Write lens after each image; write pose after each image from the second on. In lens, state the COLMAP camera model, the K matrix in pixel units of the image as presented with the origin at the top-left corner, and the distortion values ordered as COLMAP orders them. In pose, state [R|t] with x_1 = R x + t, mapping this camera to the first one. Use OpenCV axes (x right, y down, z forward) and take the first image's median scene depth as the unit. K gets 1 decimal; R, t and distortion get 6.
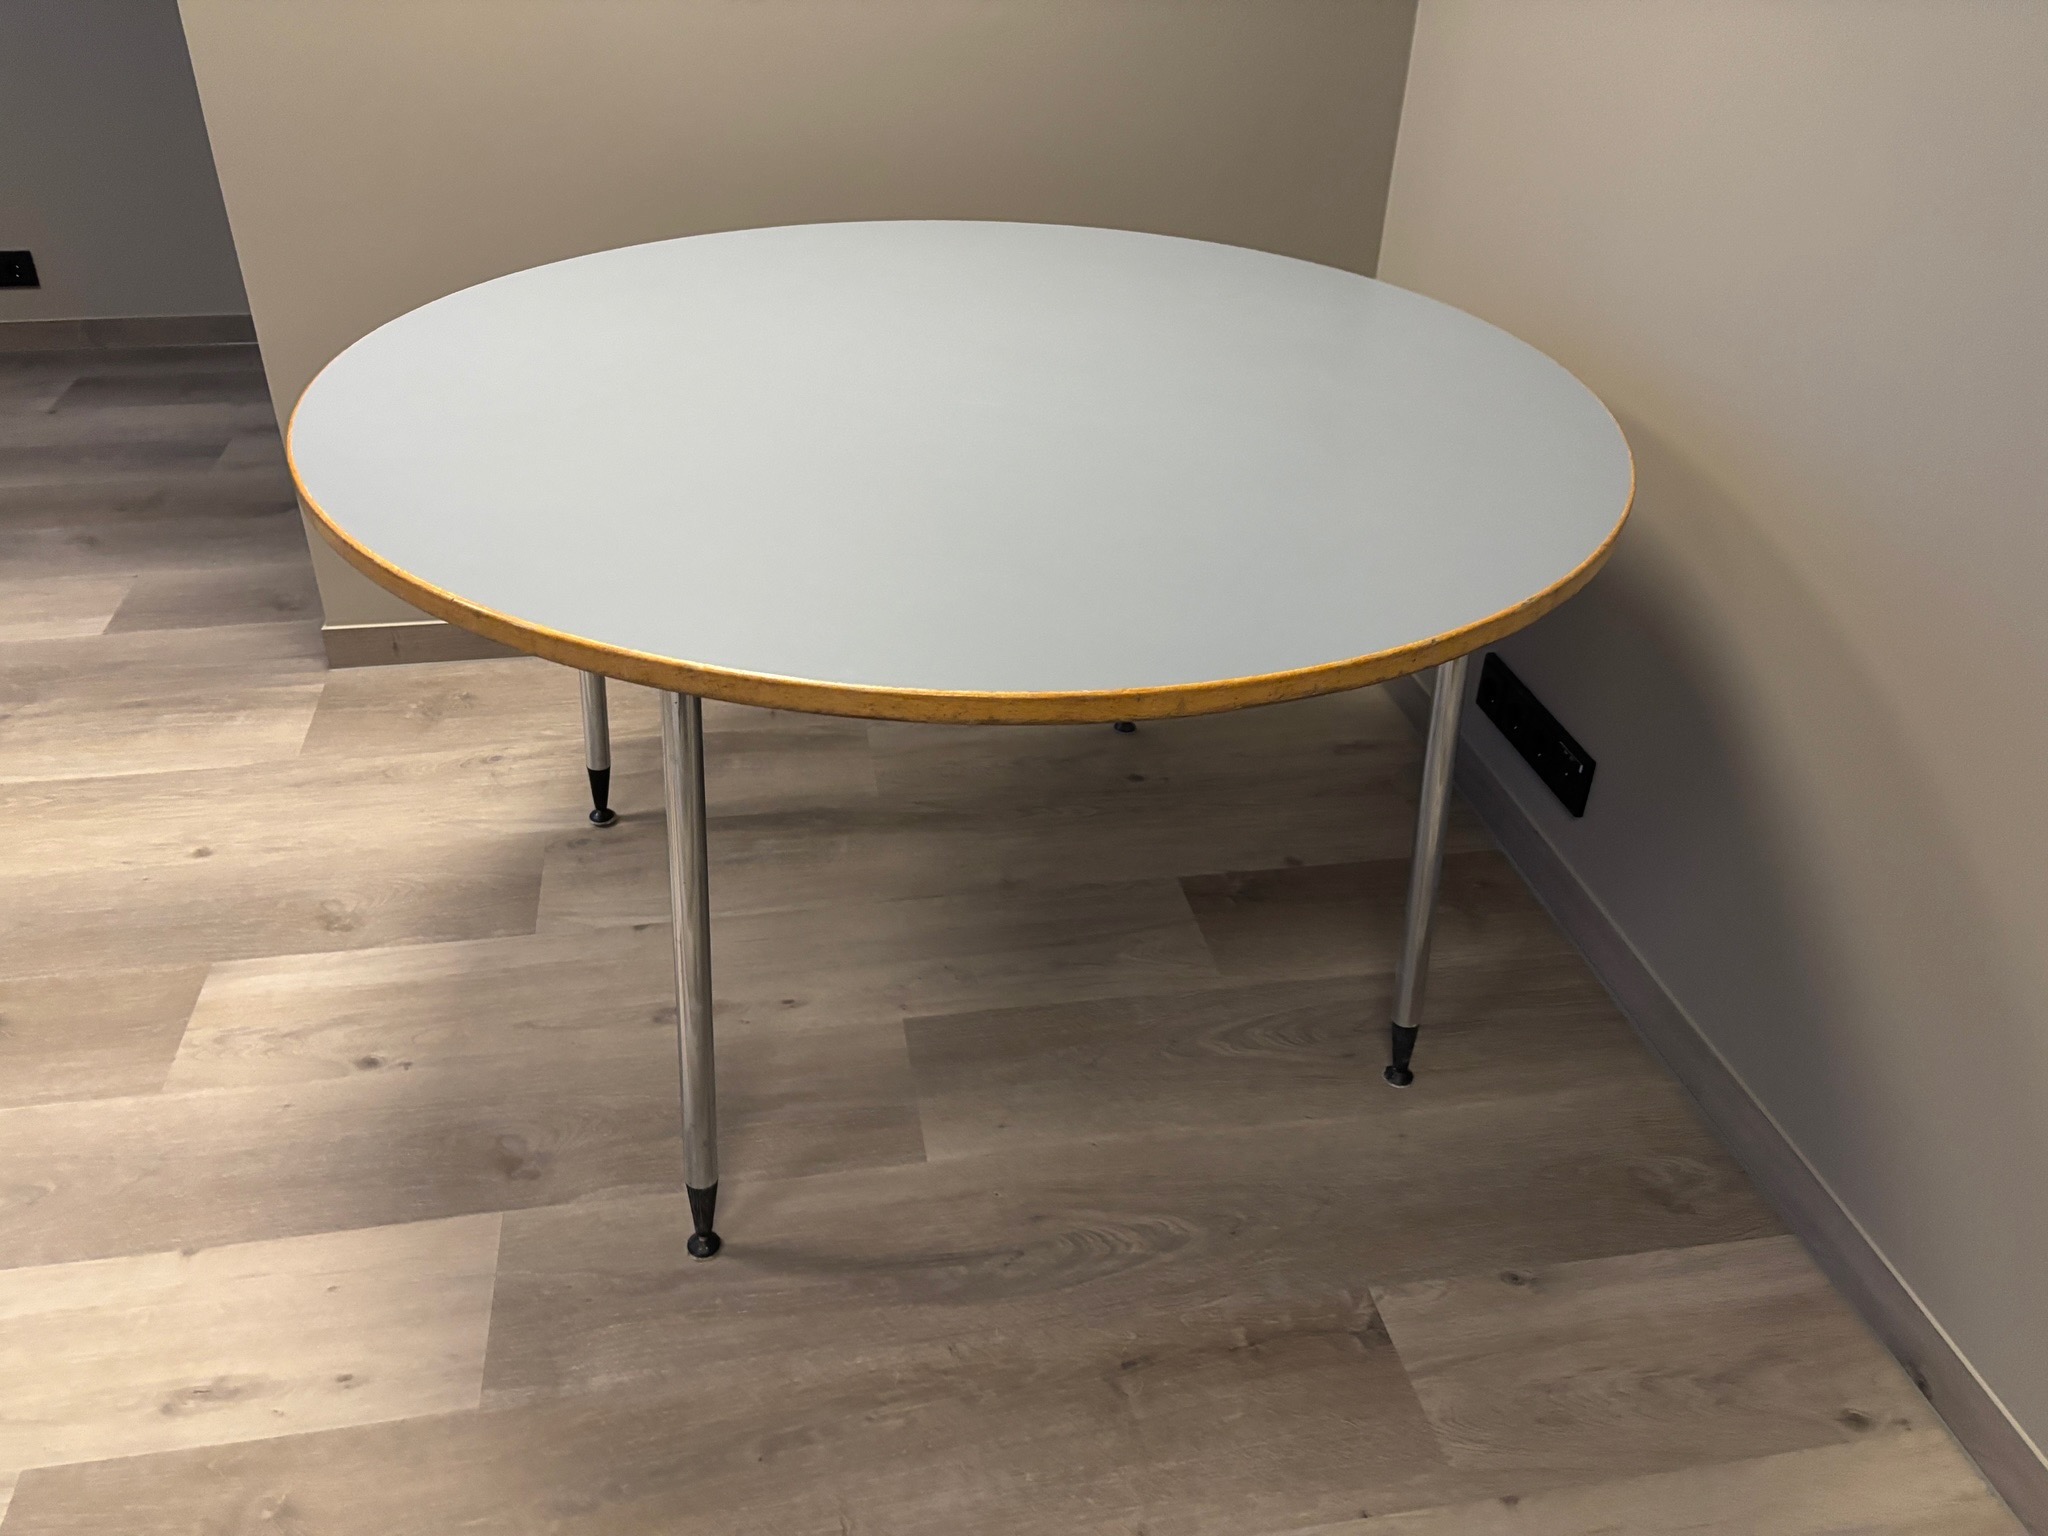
lens RADIAL K [[1569.2, 0, 1024.0], [0, 1569.2, 768.0], [0, 0, 1]] dist [0.017210, 0.004512]
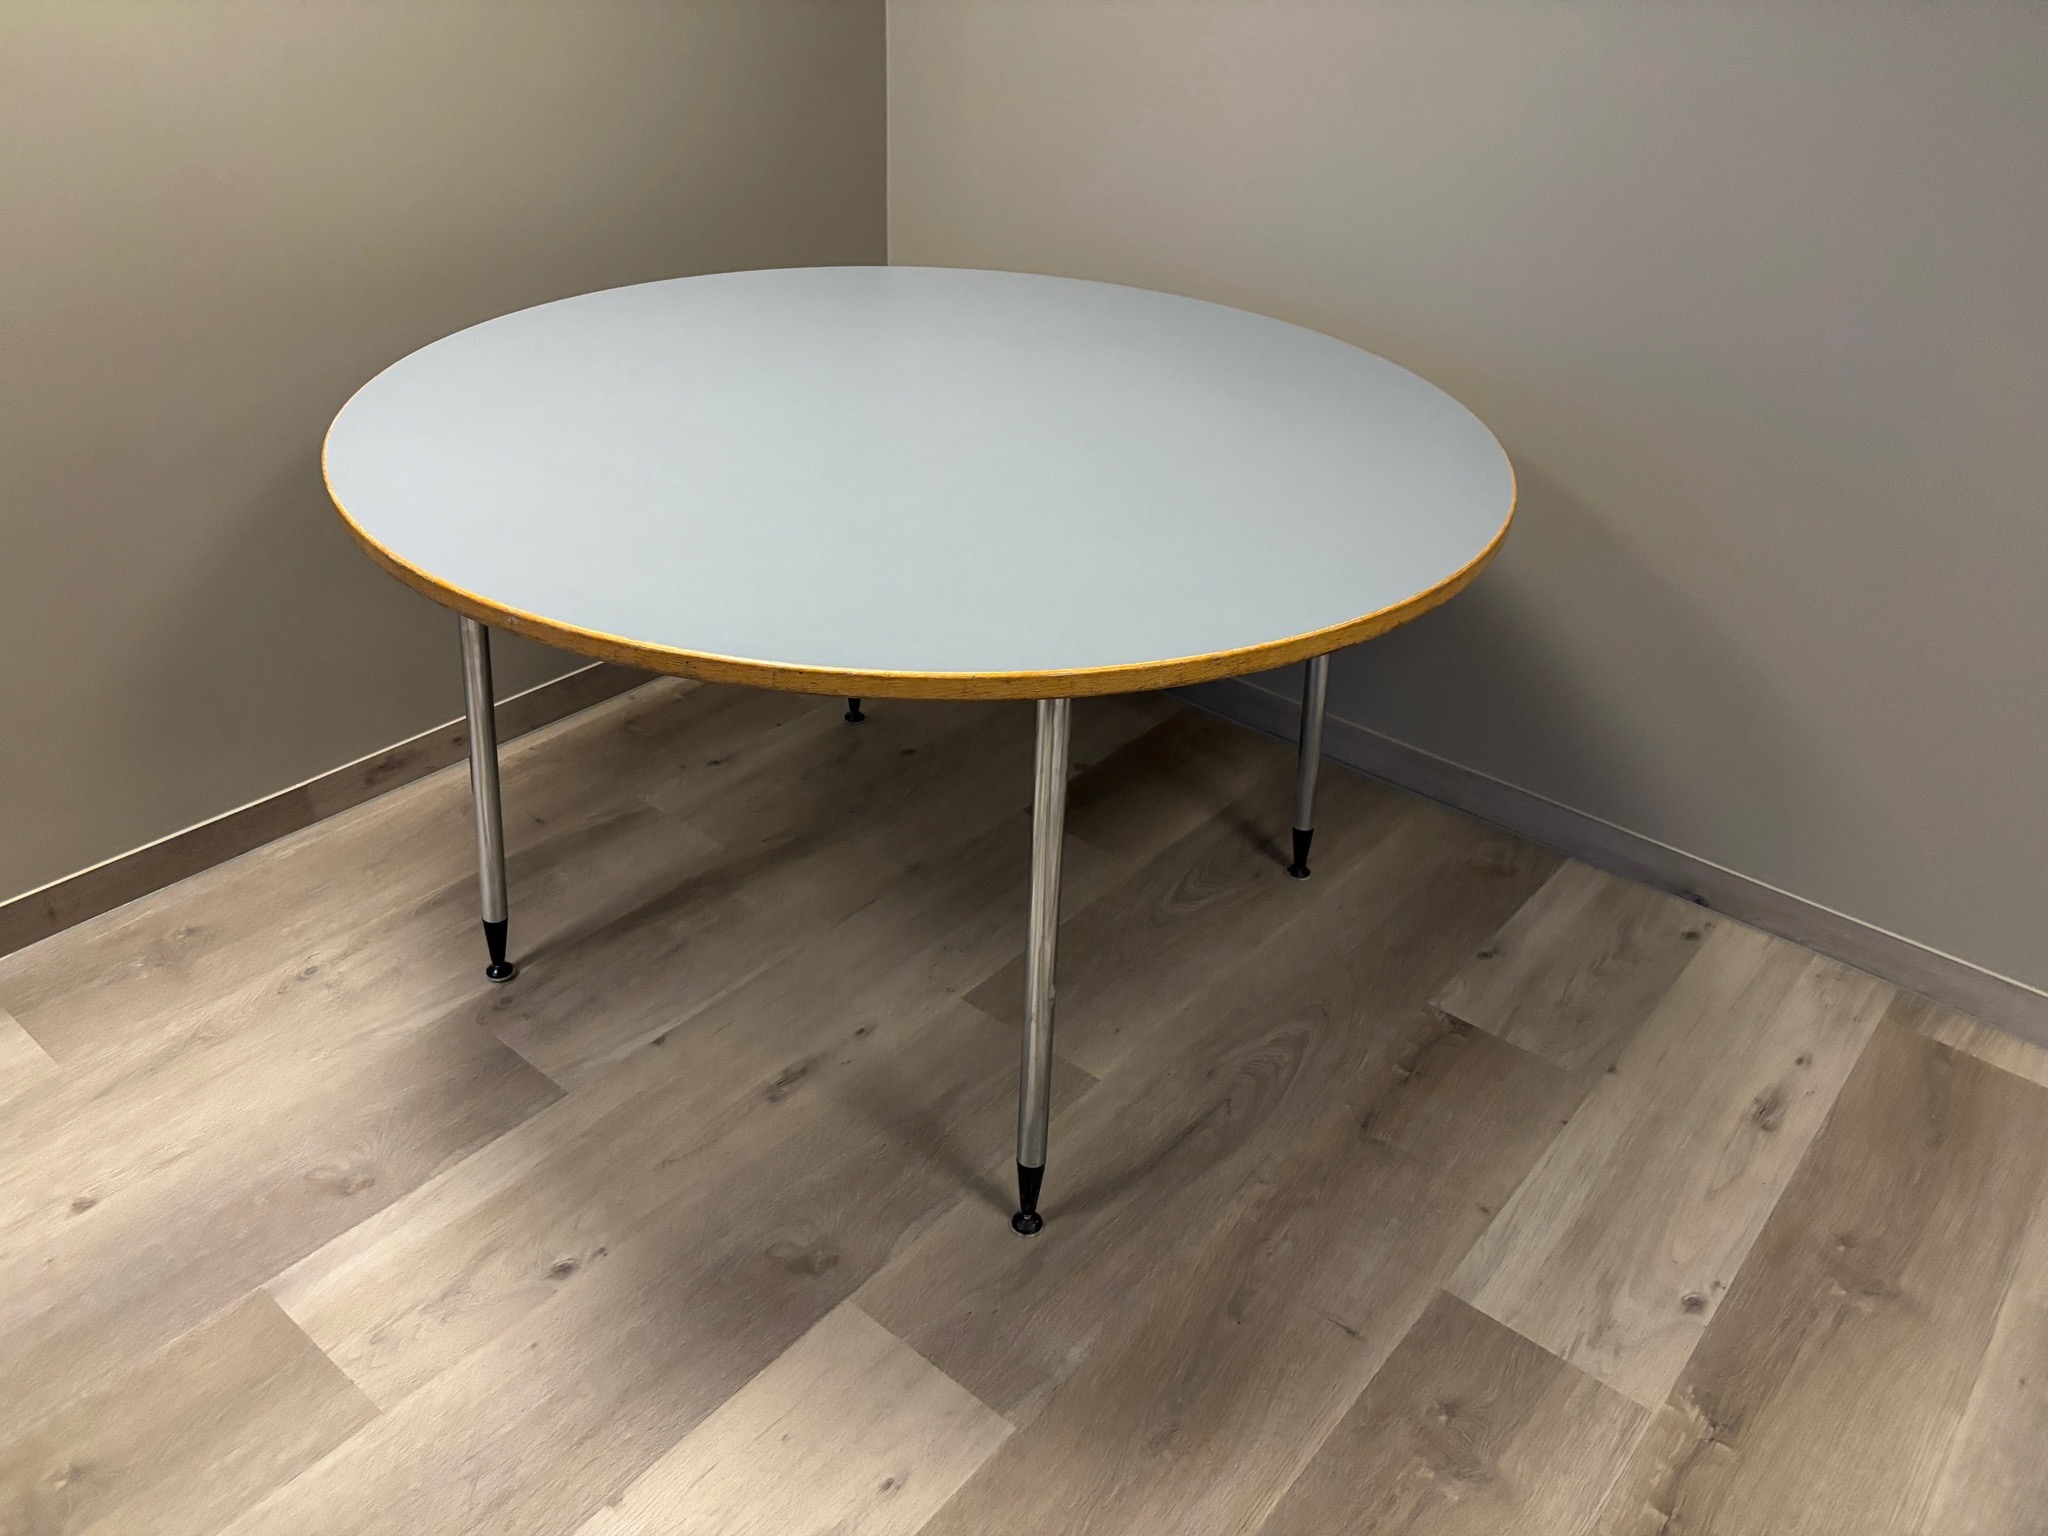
lens RADIAL K [[1569.2, 0, 1024.0], [0, 1569.2, 768.0], [0, 0, 1]] dist [0.017210, 0.004512]
pose [[0.765256, -0.332718, 0.551074, -0.625358], [0.331969, 0.937429, 0.104992, -0.094416], [-0.551525, 0.102593, 0.827825, 0.065767]]
